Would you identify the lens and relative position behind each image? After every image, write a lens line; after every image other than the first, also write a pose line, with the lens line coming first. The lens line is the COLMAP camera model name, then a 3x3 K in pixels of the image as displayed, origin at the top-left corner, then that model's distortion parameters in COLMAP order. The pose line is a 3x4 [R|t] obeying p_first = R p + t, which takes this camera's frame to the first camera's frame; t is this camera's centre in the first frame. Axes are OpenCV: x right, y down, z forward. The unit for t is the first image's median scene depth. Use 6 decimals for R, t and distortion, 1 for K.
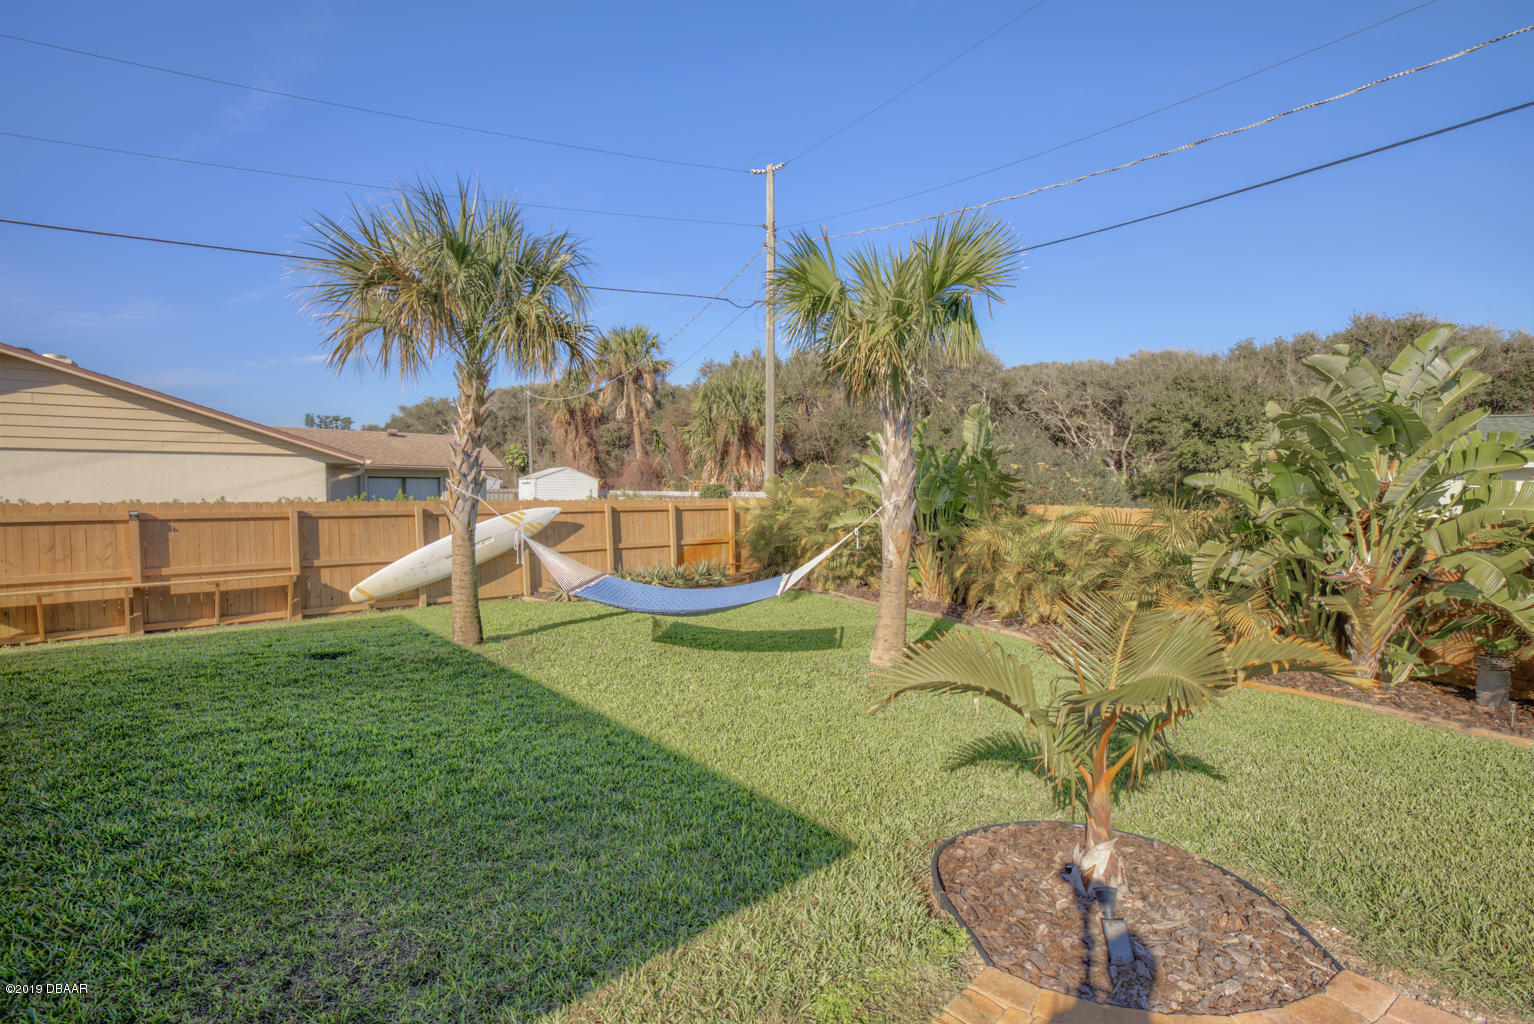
lens RADIAL K [[703.8, 0, 768.2], [0, 703.8, 518.1], [0, 0, 1]] dist [-0.020416, 0.010484]
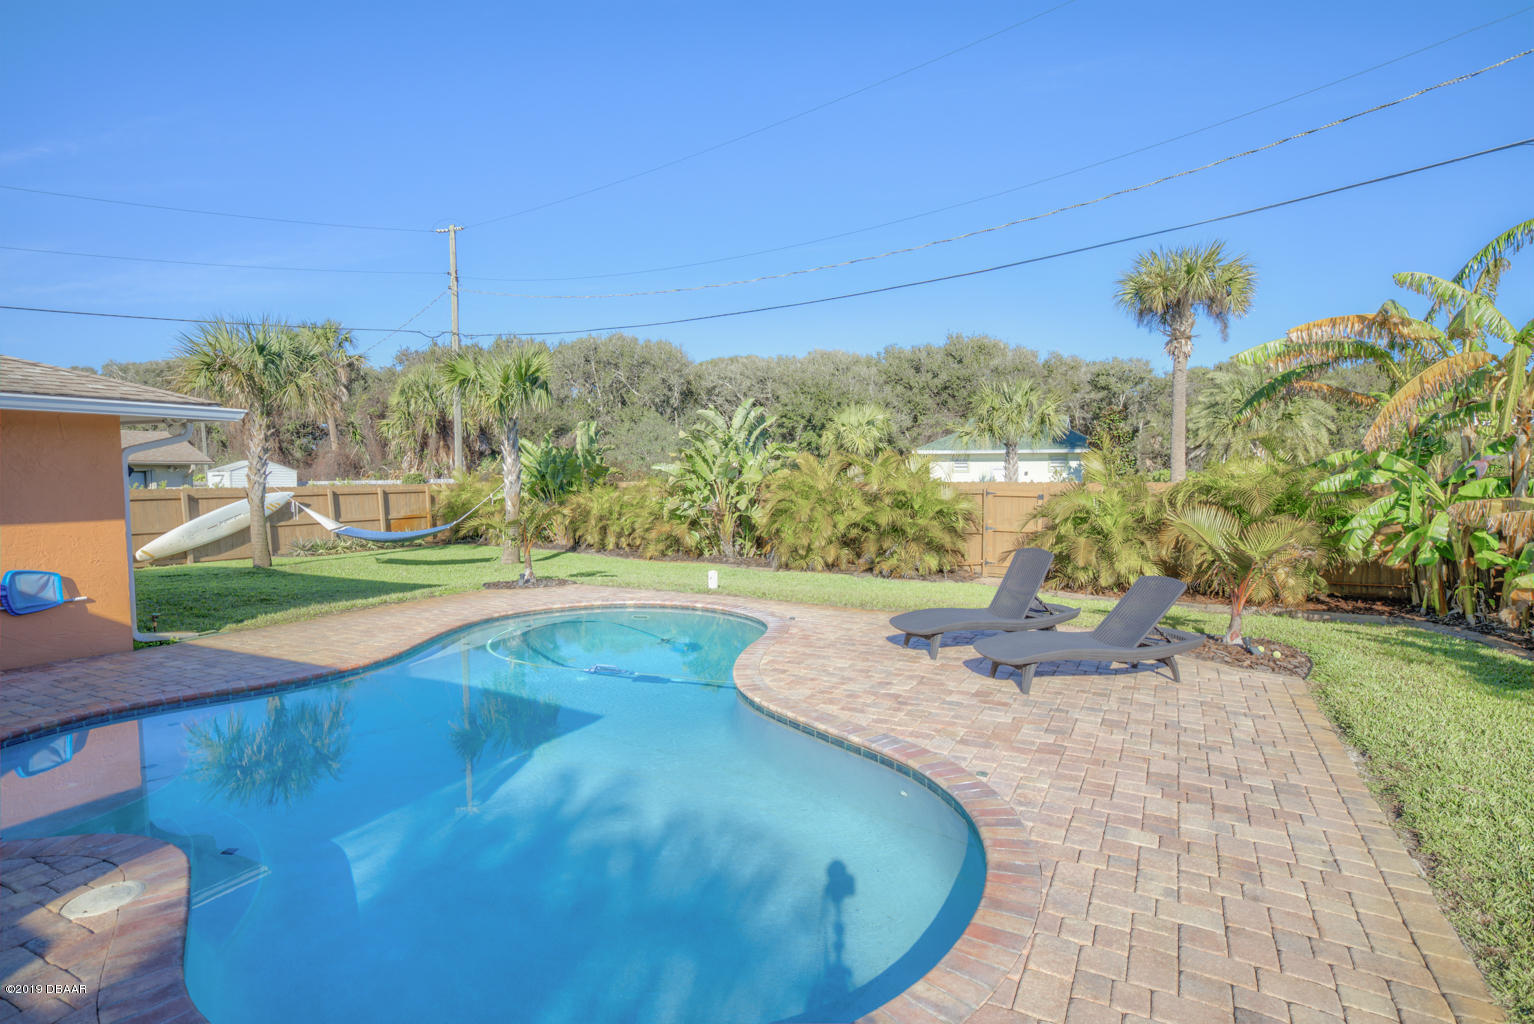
lens RADIAL K [[793.7, 0, 730.1], [0, 793.7, 514.6], [0, 0, 1]] dist [0.002467, 0.000608]
pose [[0.955423, -0.031930, 0.293508, 0.036497], [0.030018, 0.999489, 0.011019, 0.022173], [-0.293710, -0.001717, 0.955893, -0.427936]]
